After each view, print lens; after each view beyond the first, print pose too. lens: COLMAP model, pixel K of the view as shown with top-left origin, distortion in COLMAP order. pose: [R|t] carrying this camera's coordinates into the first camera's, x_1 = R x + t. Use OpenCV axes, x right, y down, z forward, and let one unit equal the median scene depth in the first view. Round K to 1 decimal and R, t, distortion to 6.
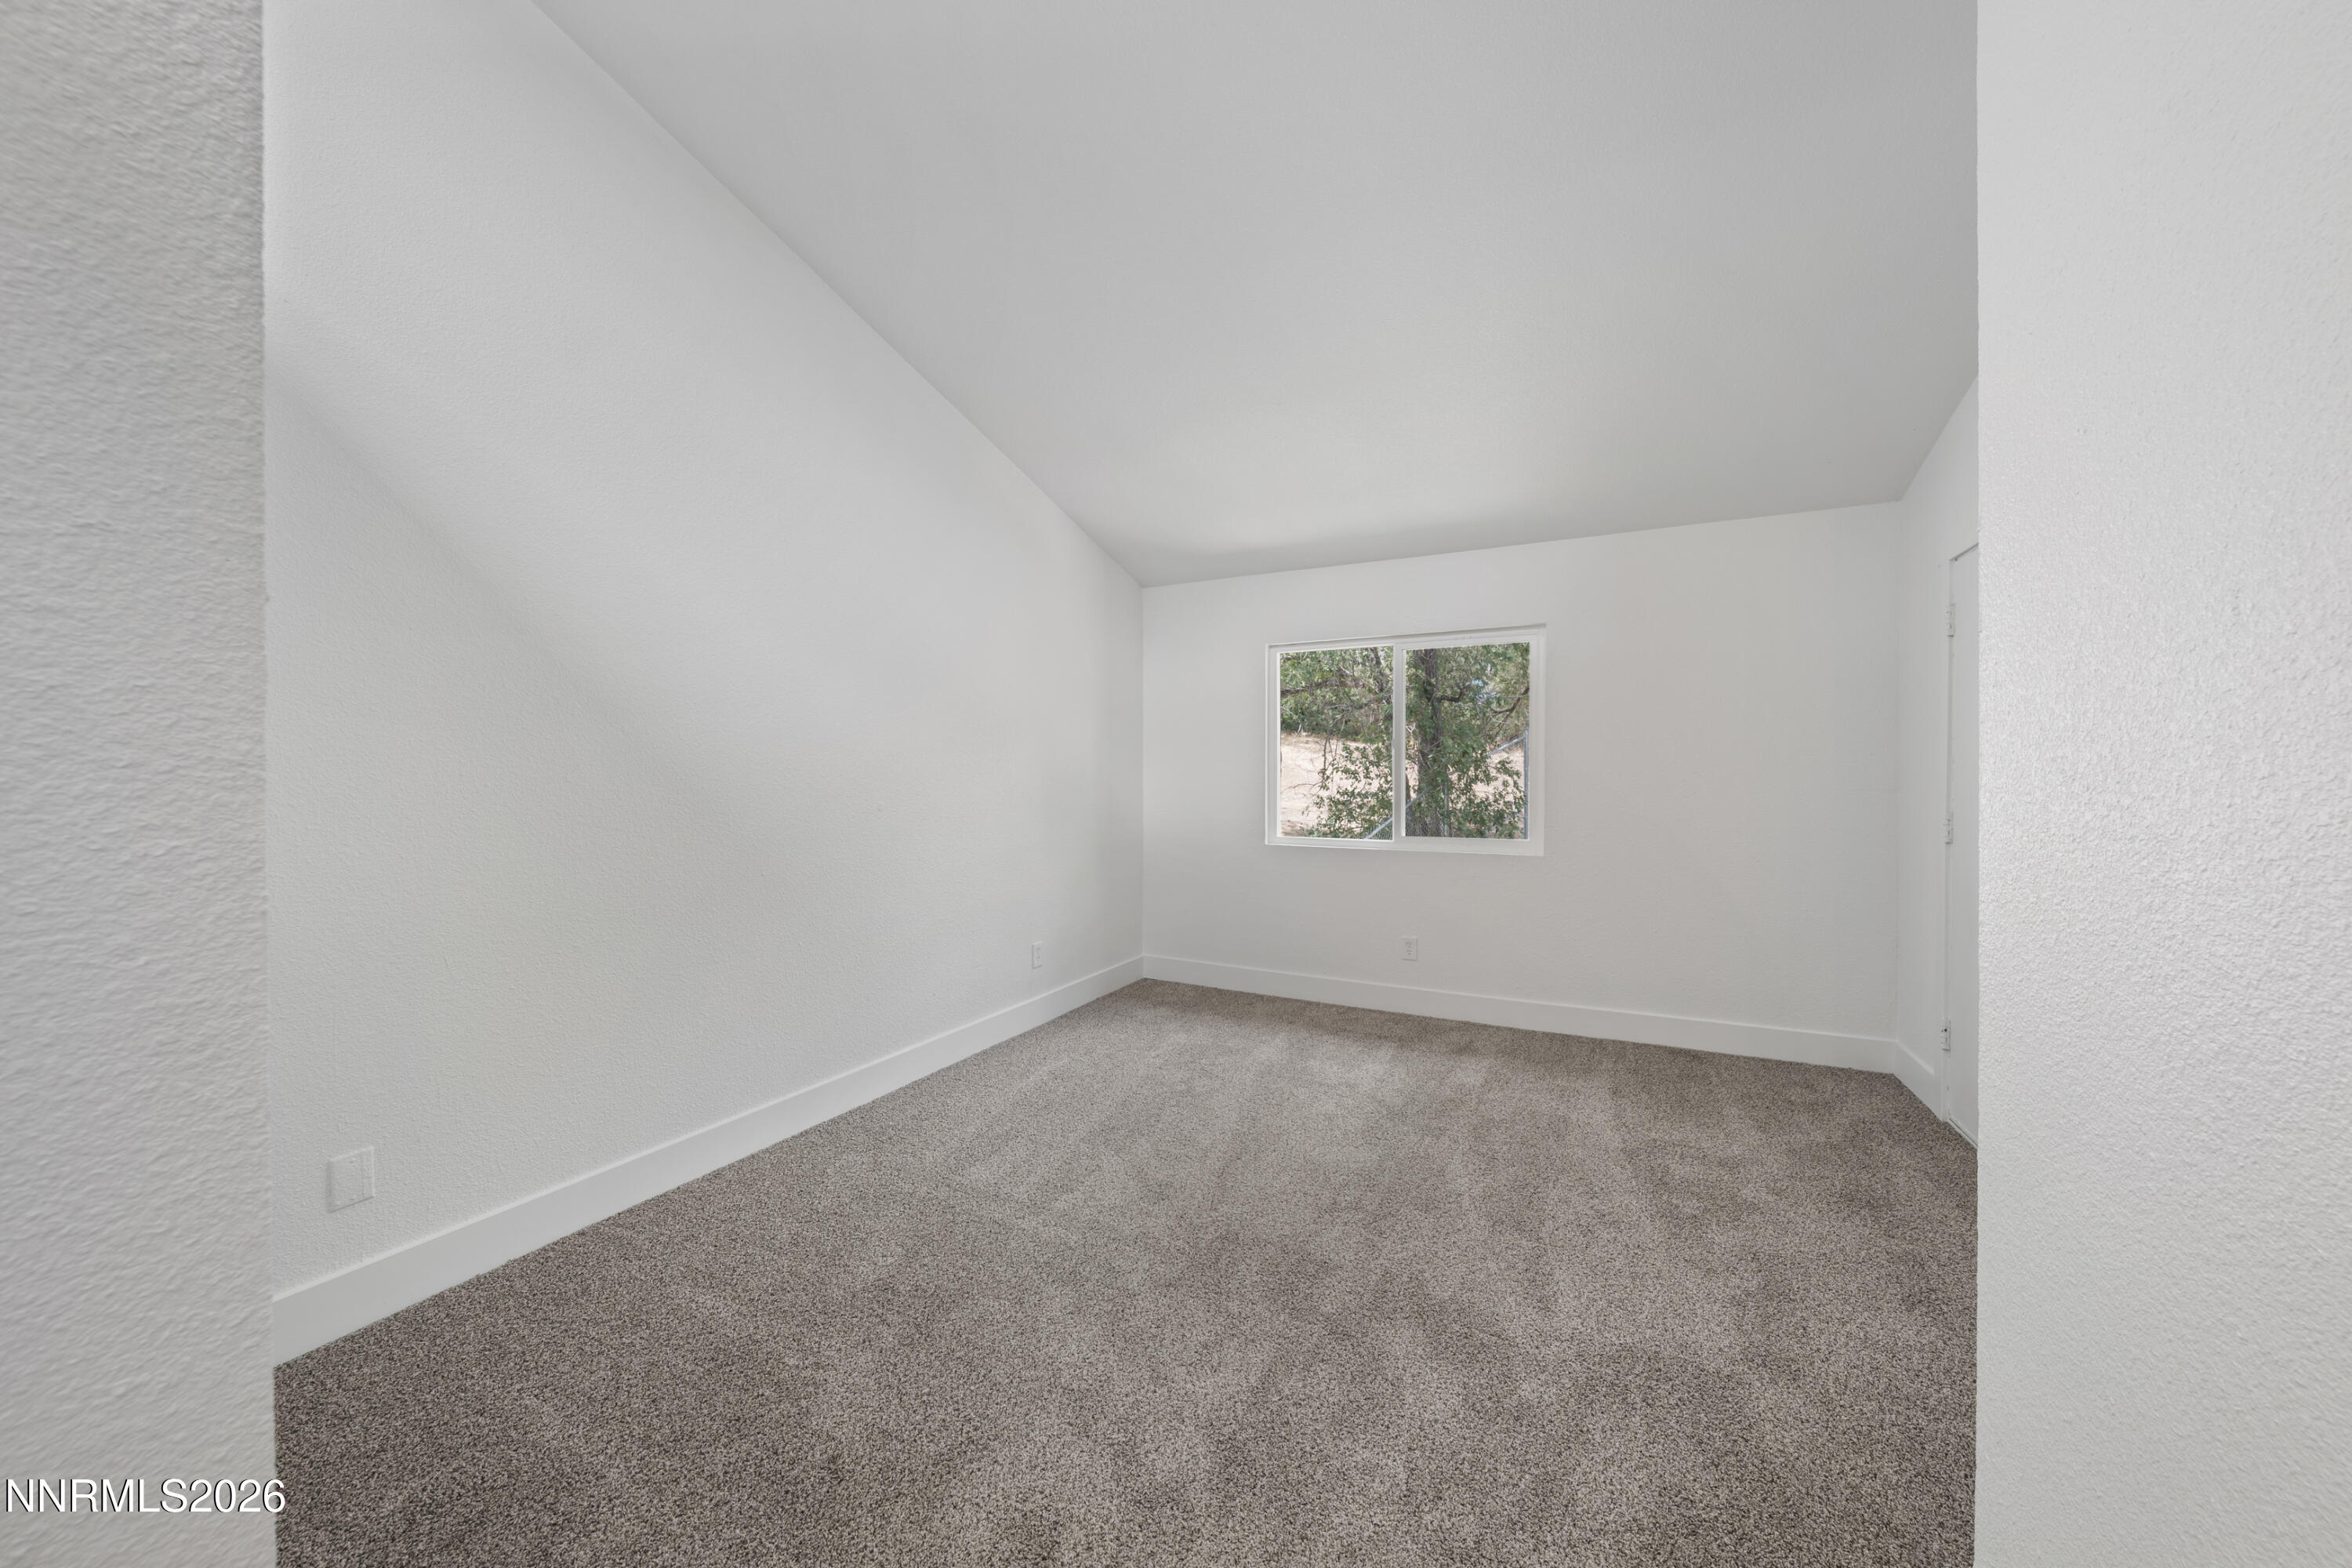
lens RADIAL K [[803.6, 0, 1169.6], [0, 803.6, 772.0], [0, 0, 1]] dist [-0.000945, -0.000407]
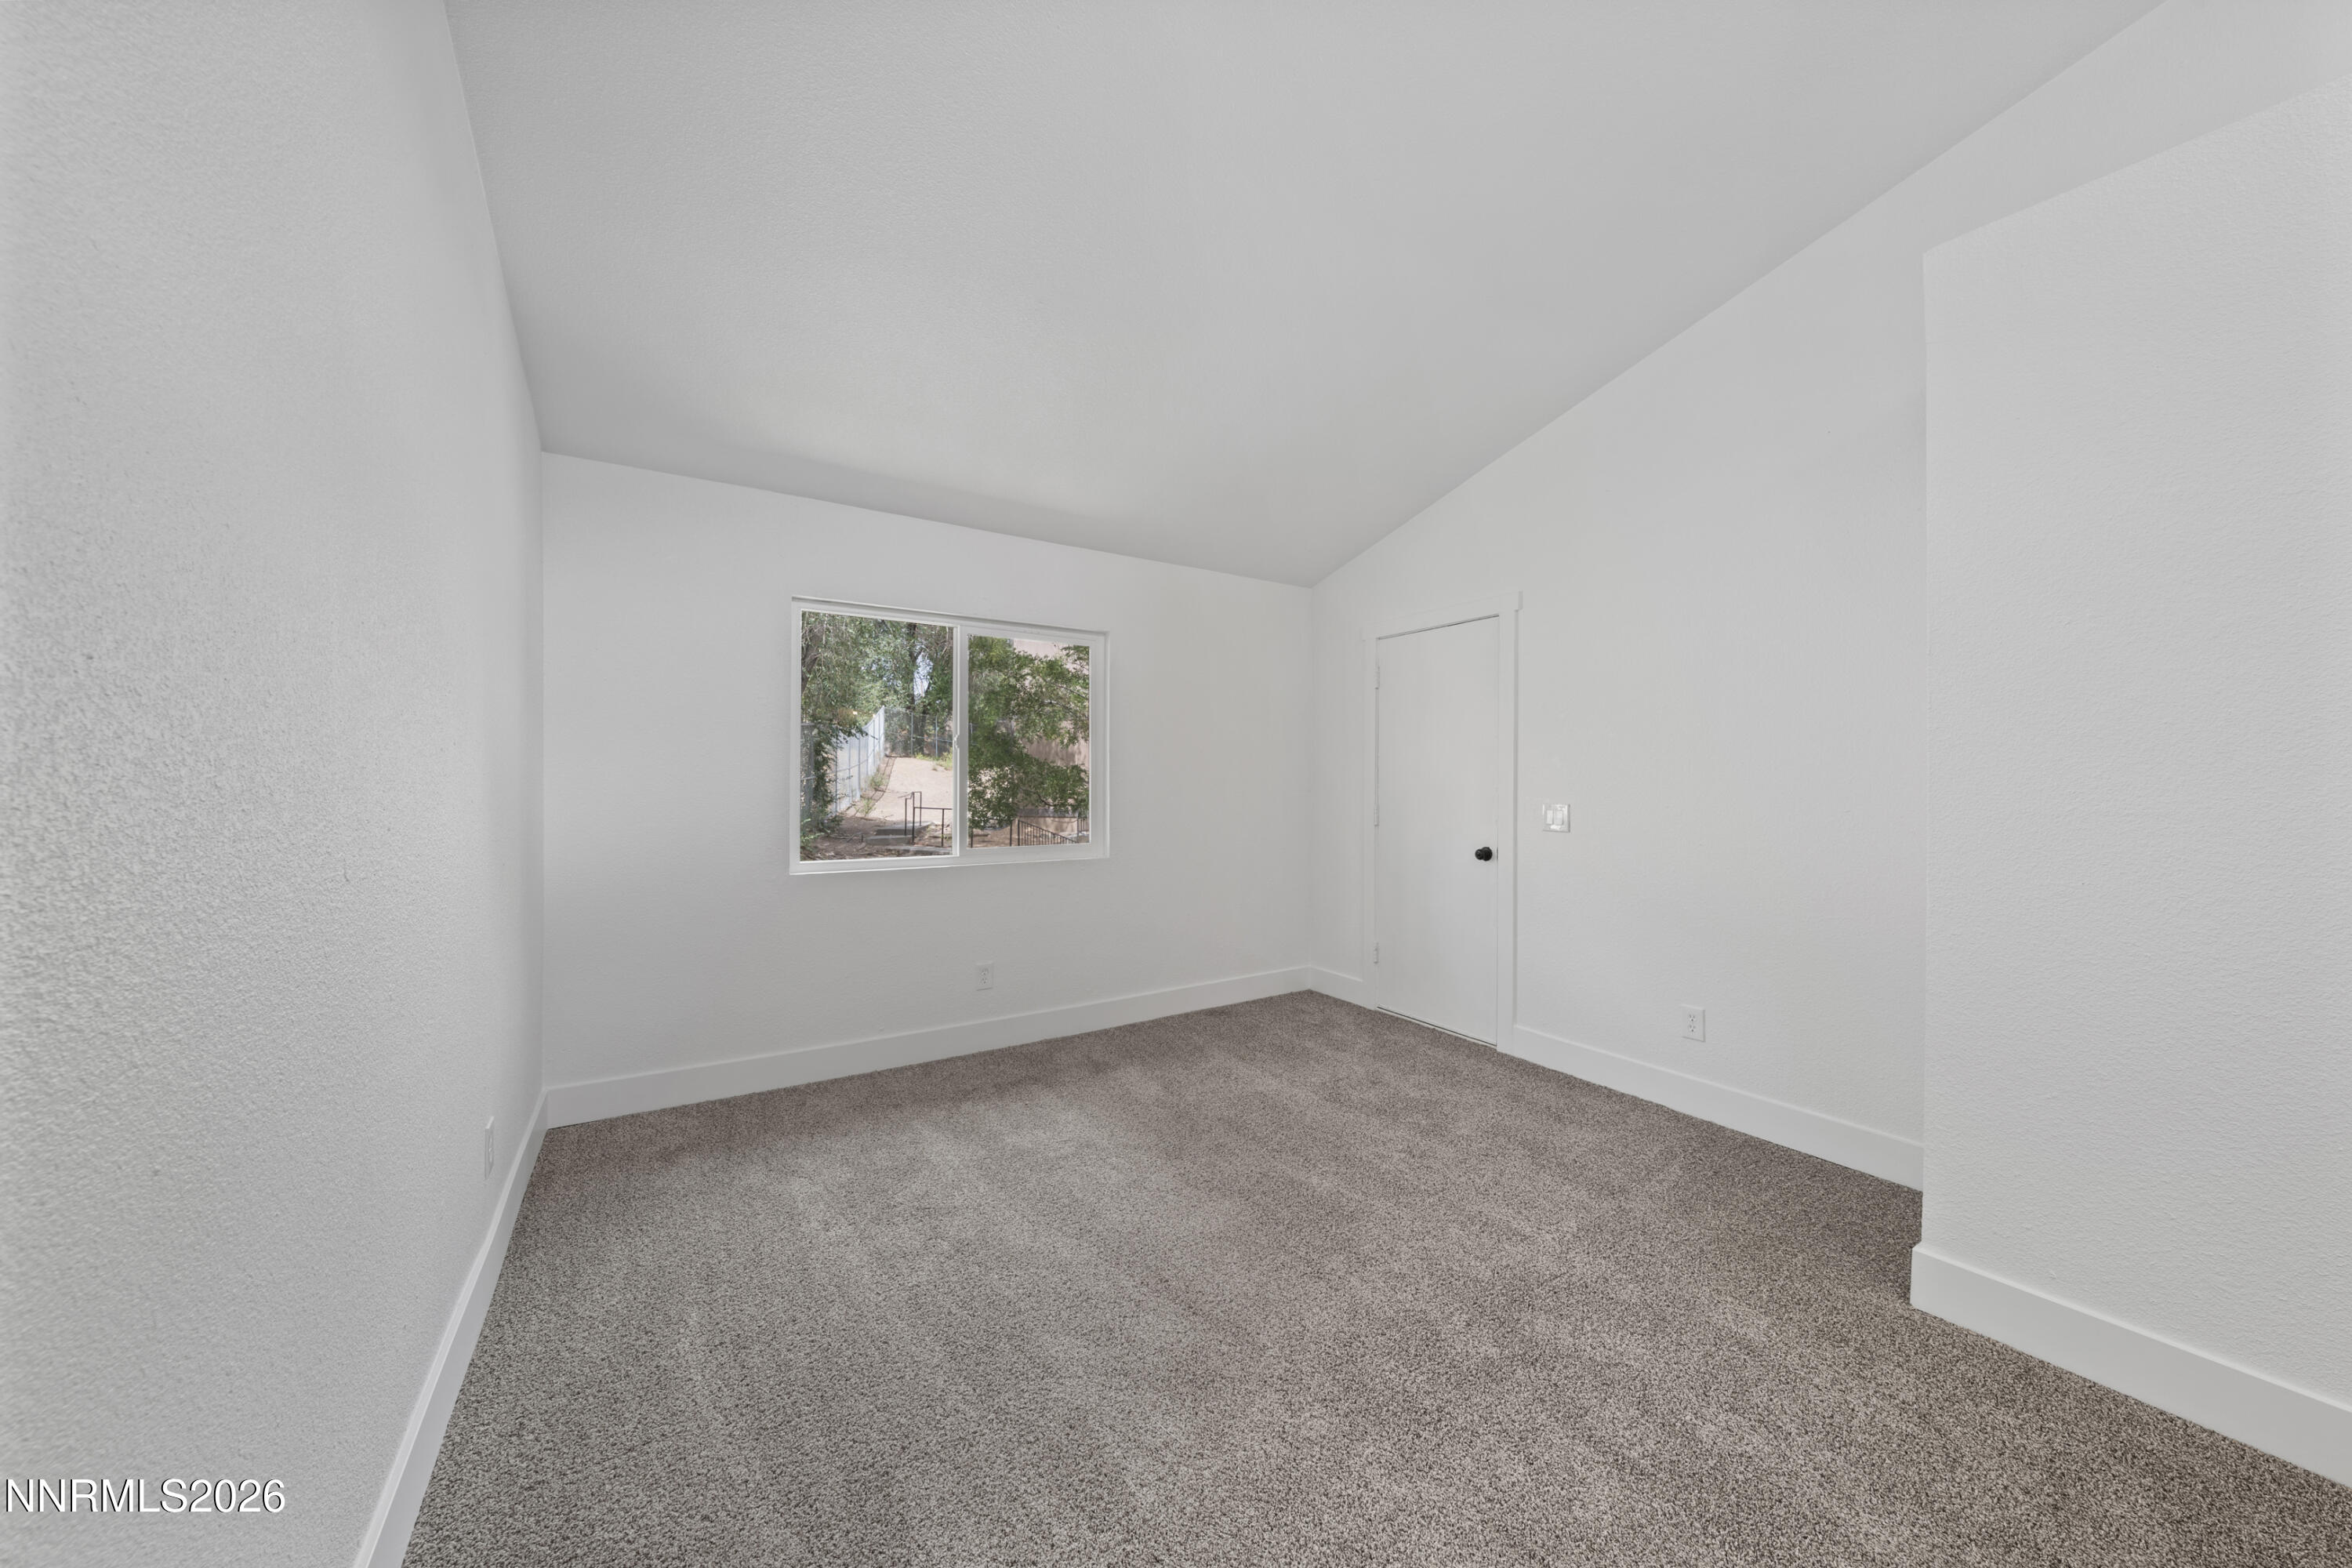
lens RADIAL K [[803.6, 0, 1174.7], [0, 803.6, 792.7], [0, 0, 1]] dist [-0.000945, -0.000407]
pose [[0.502329, -0.015170, 0.864543, -0.438960], [-0.009485, 0.999689, 0.023052, -0.005594], [-0.864624, -0.019779, 0.502029, 0.471339]]
